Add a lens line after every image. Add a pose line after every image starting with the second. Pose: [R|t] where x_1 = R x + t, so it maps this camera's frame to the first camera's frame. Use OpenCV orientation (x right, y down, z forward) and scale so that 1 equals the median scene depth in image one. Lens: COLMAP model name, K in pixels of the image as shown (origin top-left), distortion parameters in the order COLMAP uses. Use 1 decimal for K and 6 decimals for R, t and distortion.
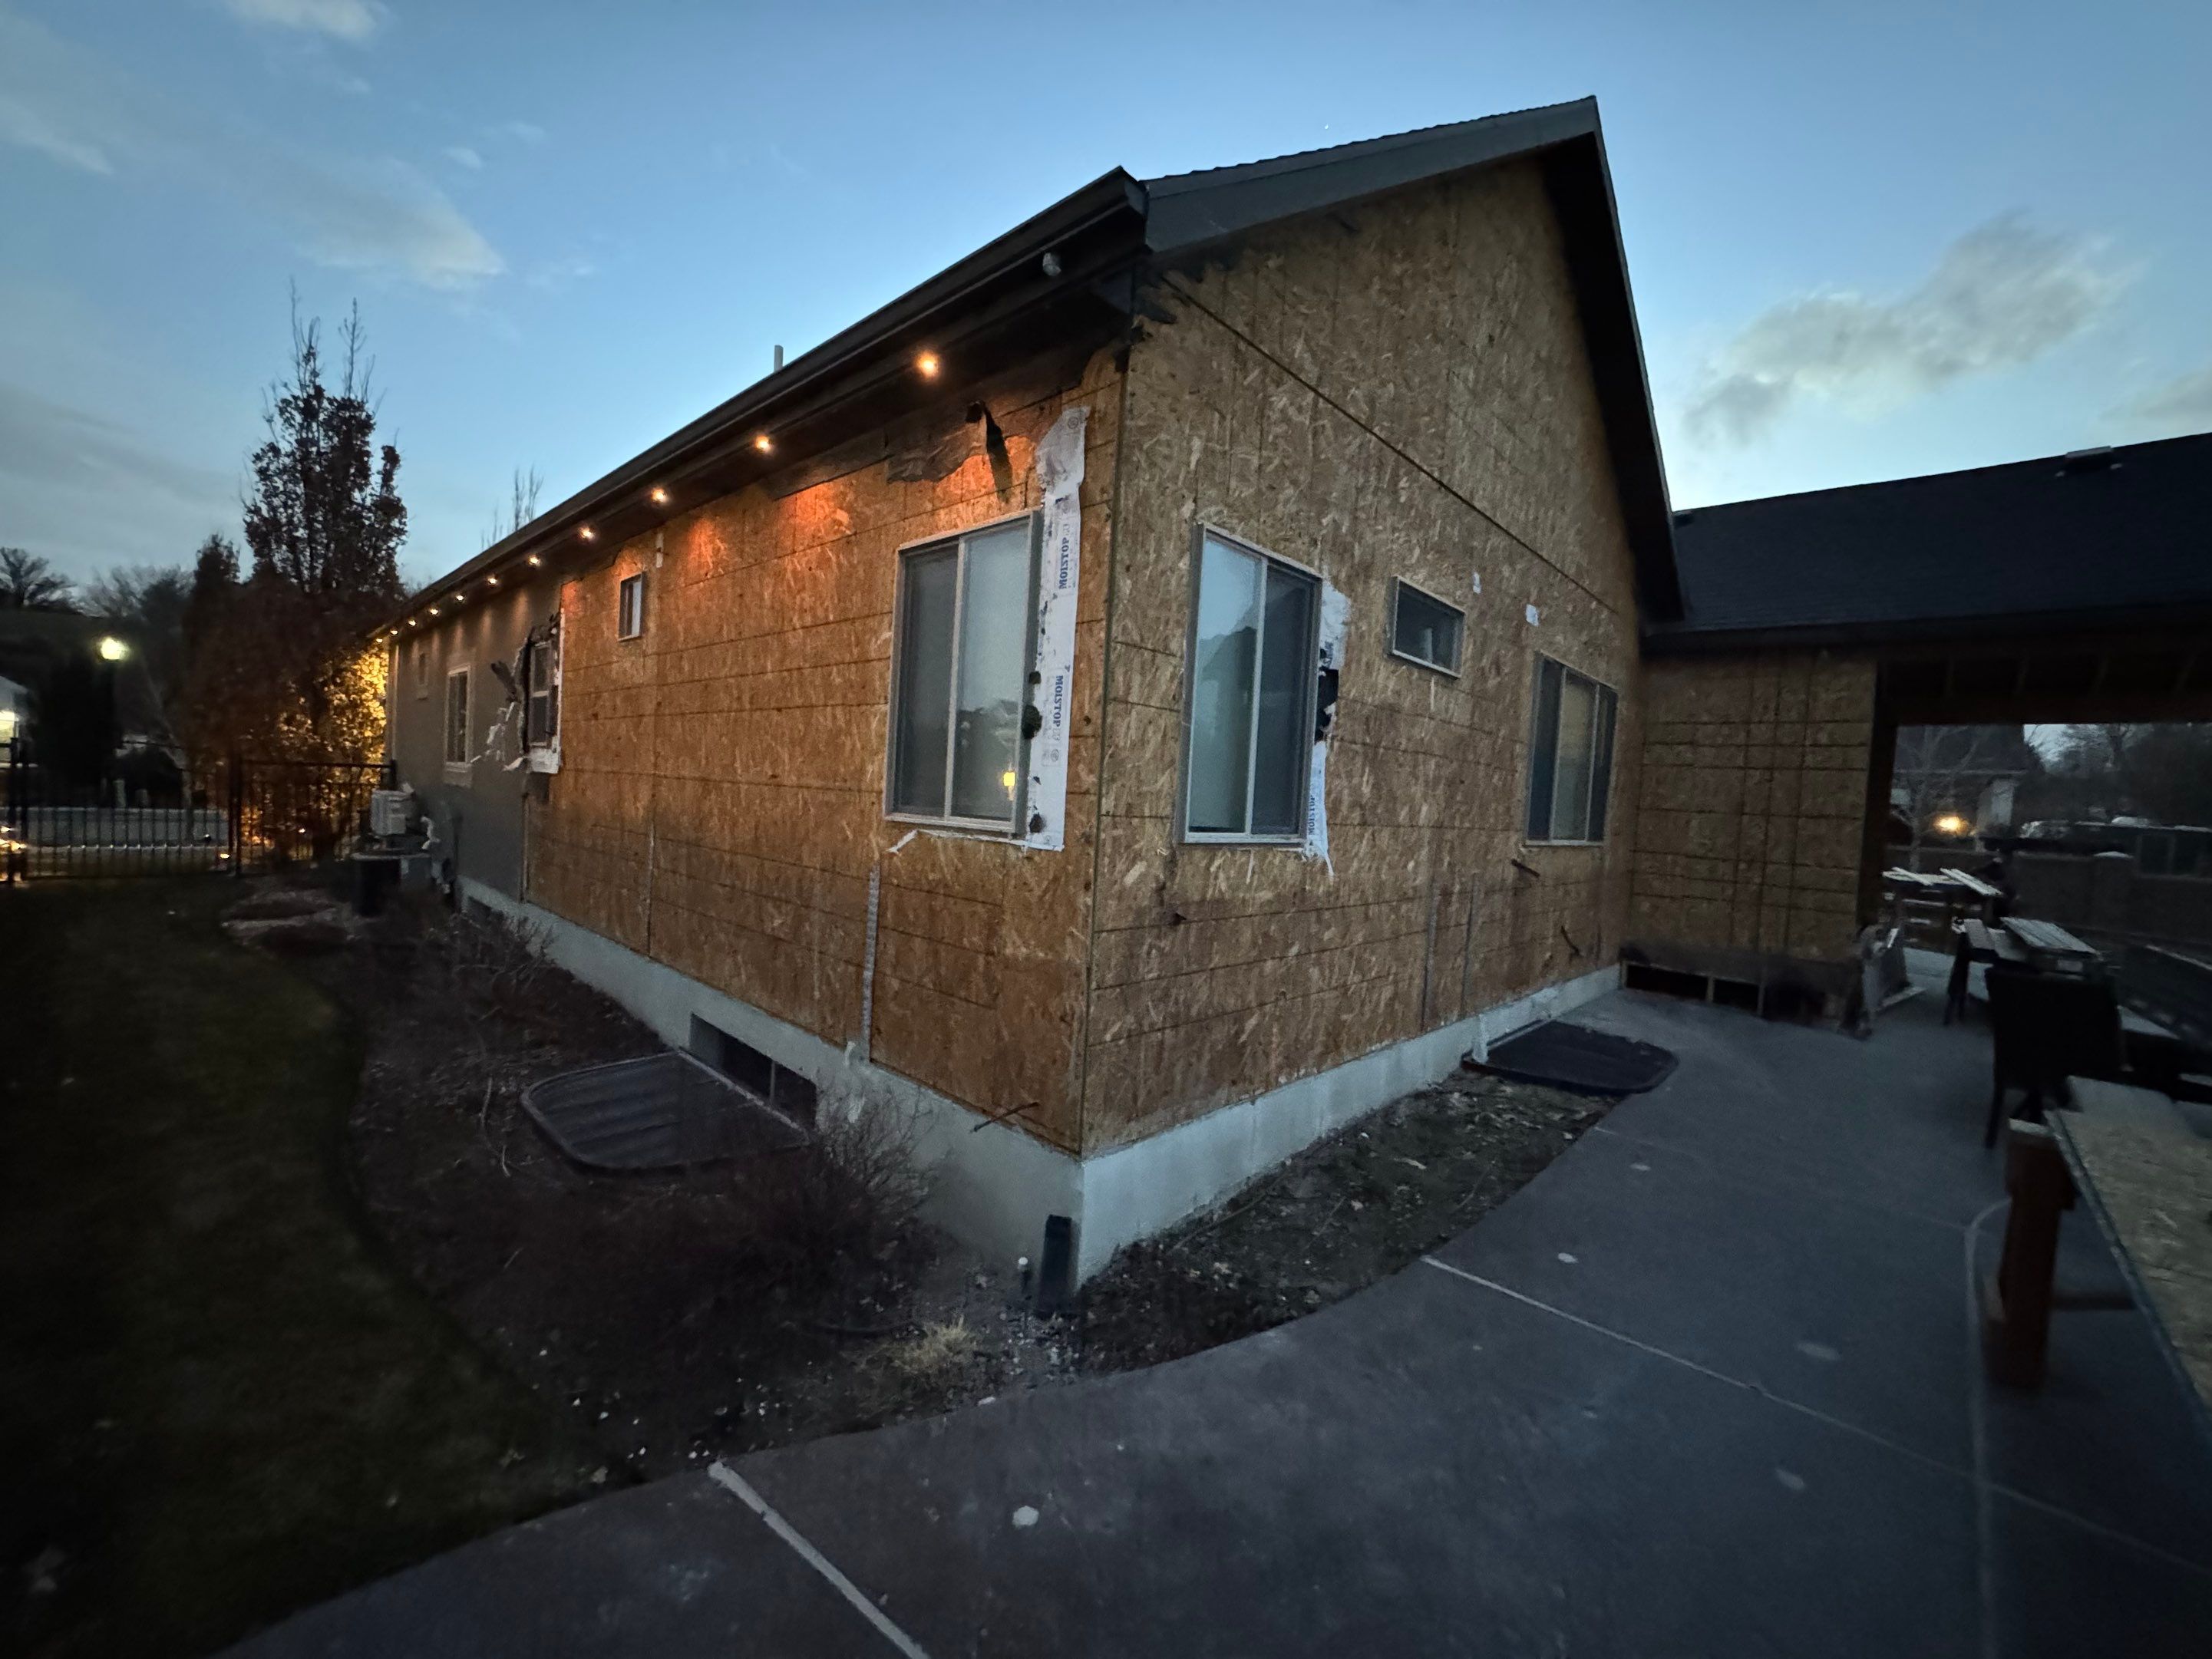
lens RADIAL K [[884.1, 0, 1106.0], [0, 884.1, 829.5], [0, 0, 1]] dist [-0.000907, -0.000112]
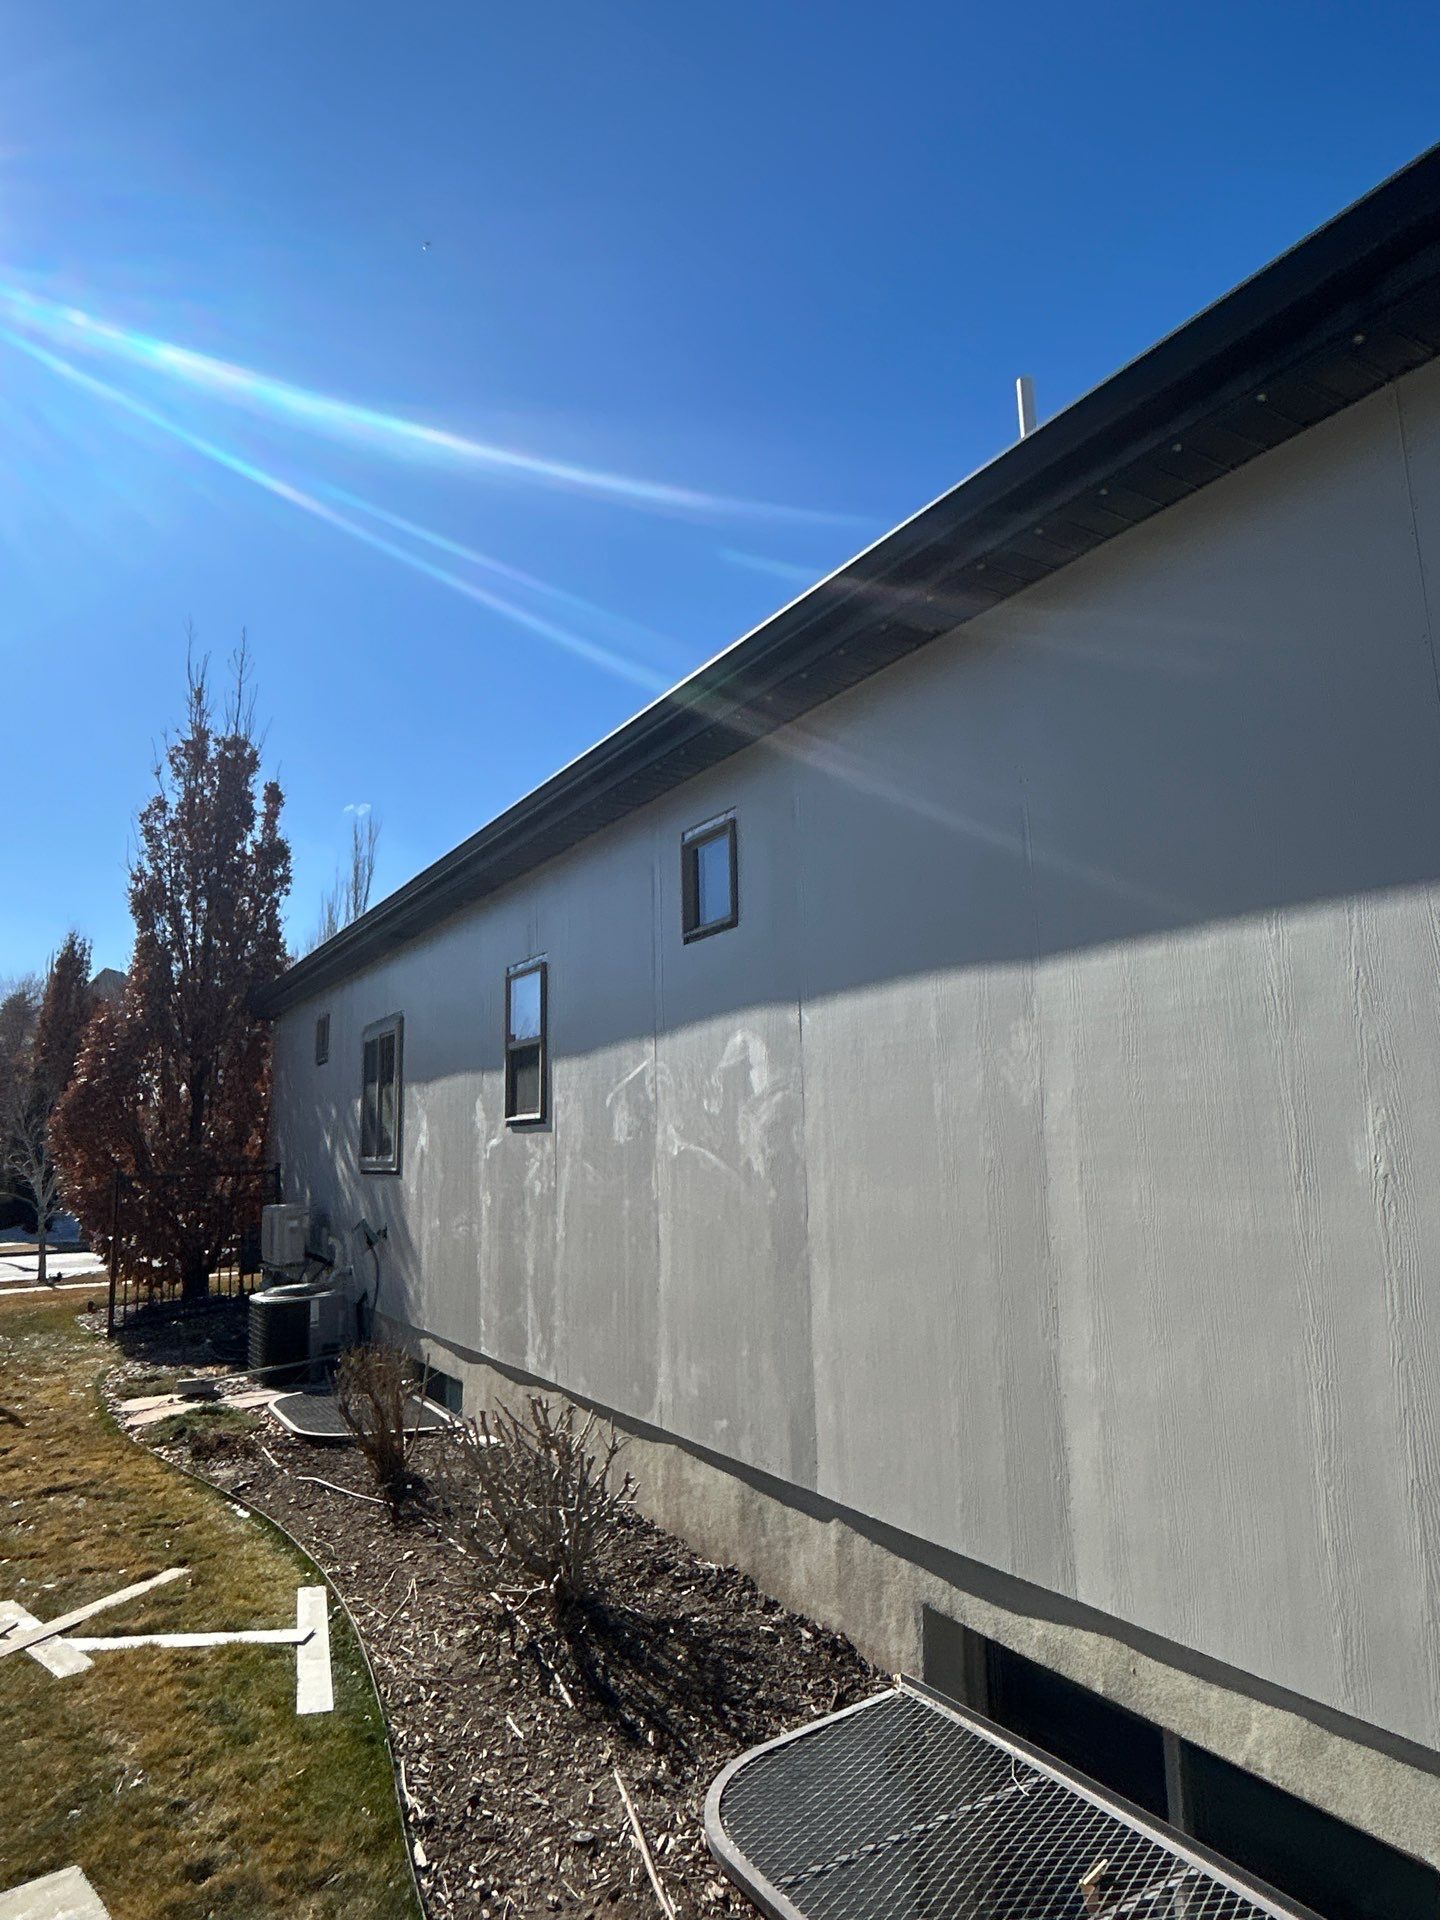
lens RADIAL K [[1154.4, 0, 720.0], [0, 1154.4, 960.0], [0, 0, 1]] dist [-0.003692, -0.000330]
pose [[0.961038, -0.122749, -0.247668, -0.199805], [0.070243, 0.975029, -0.210676, -0.013543], [0.267344, 0.185071, 0.945662, 0.142722]]
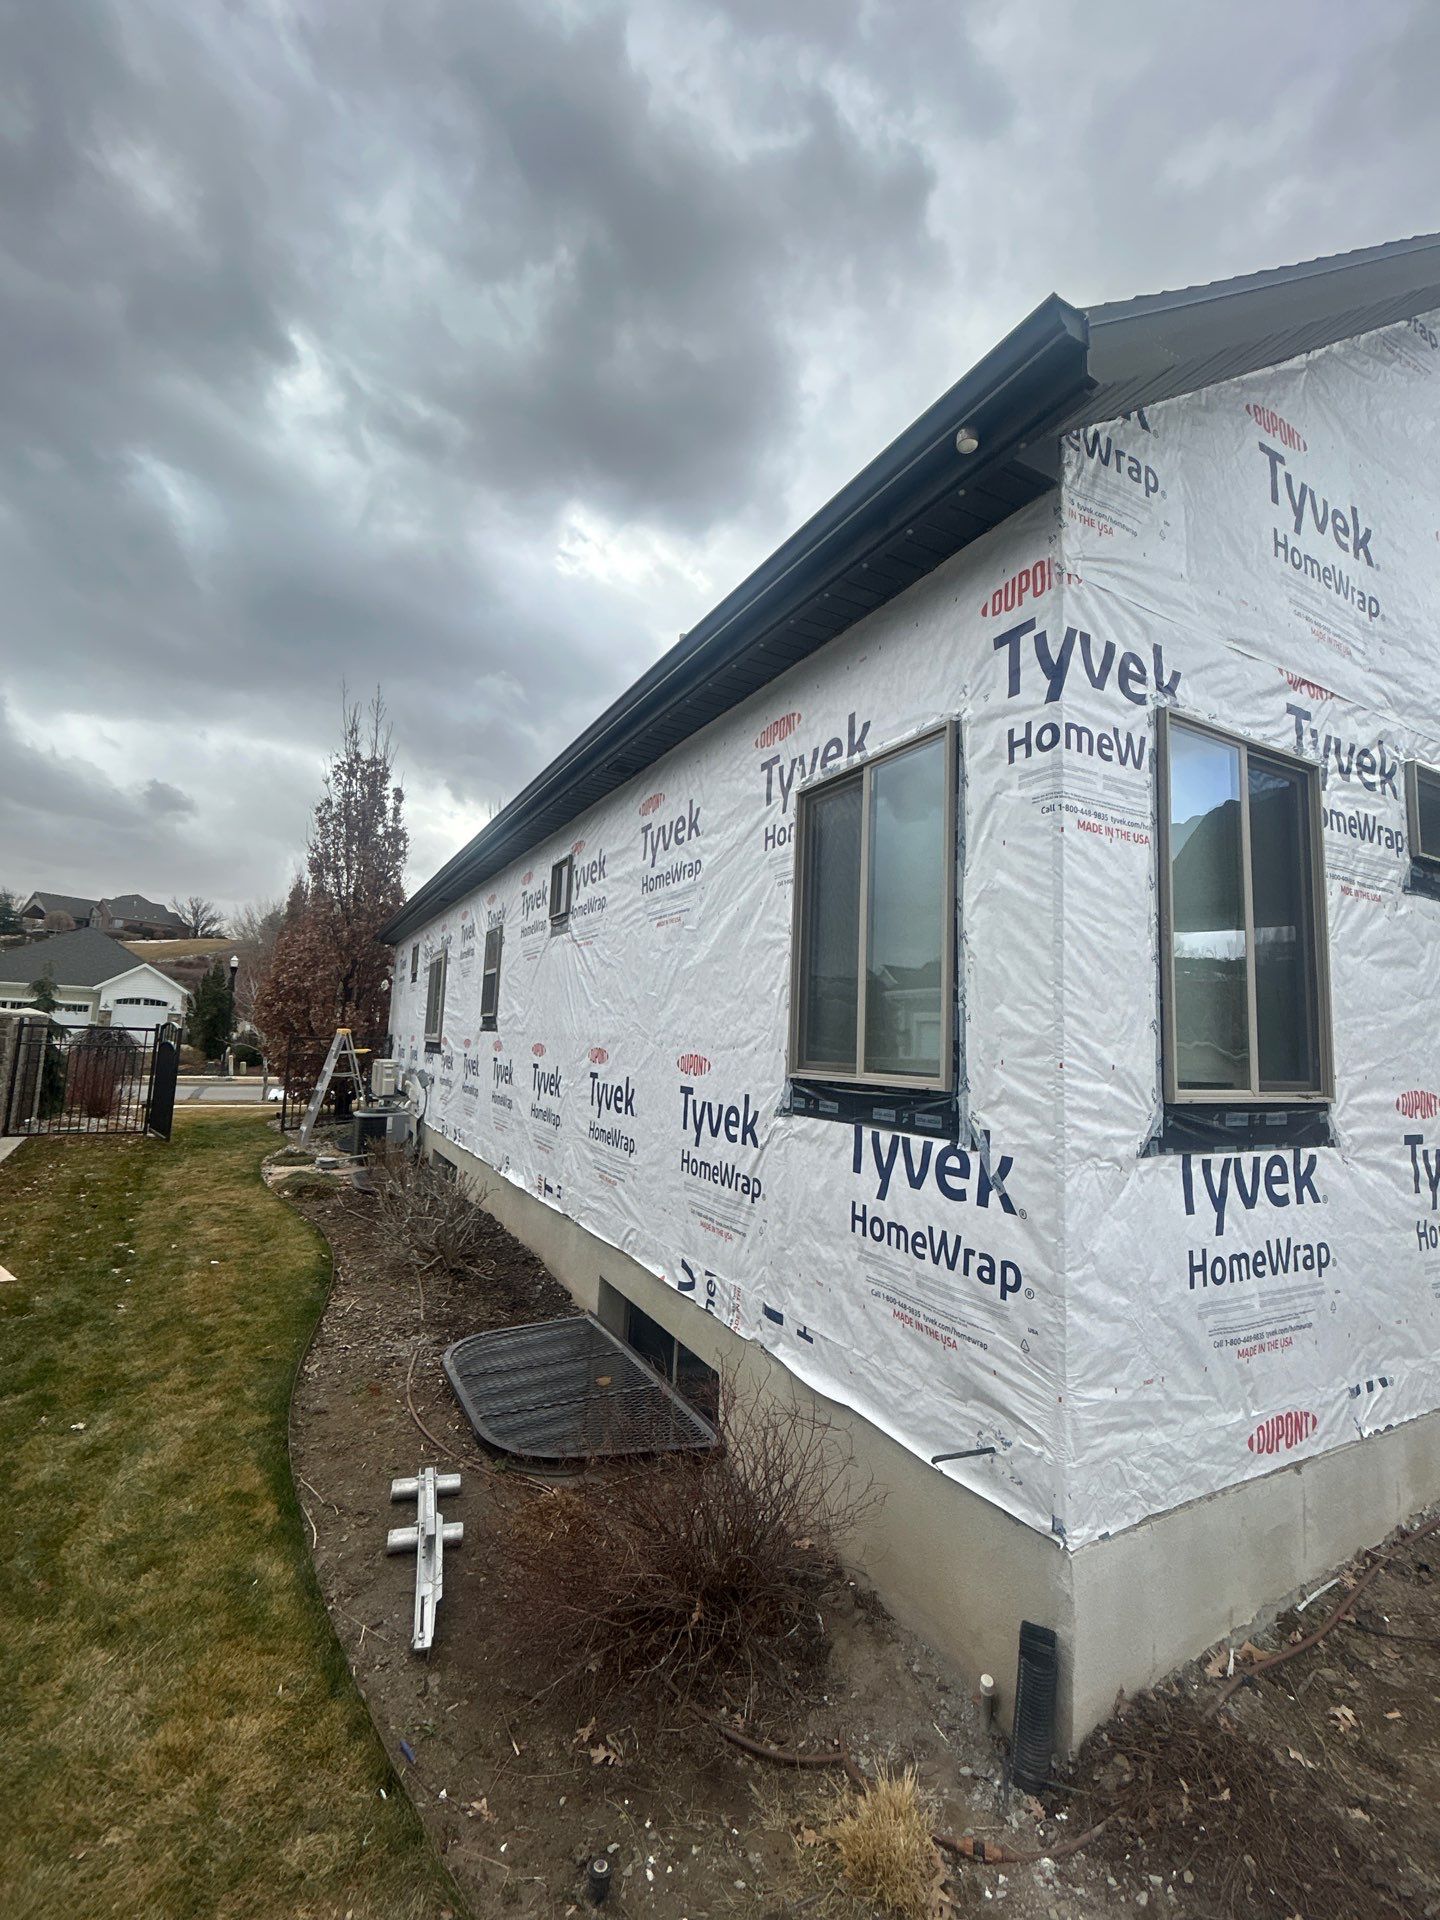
lens RADIAL K [[817.4, 0, 720.0], [0, 817.4, 960.0], [0, 0, 1]] dist [-0.003037, -0.000026]
pose [[0.951035, -0.053606, -0.304400, -0.021405], [0.005639, 0.987691, -0.156318, 0.000129], [0.309033, 0.146947, 0.939630, 0.065685]]
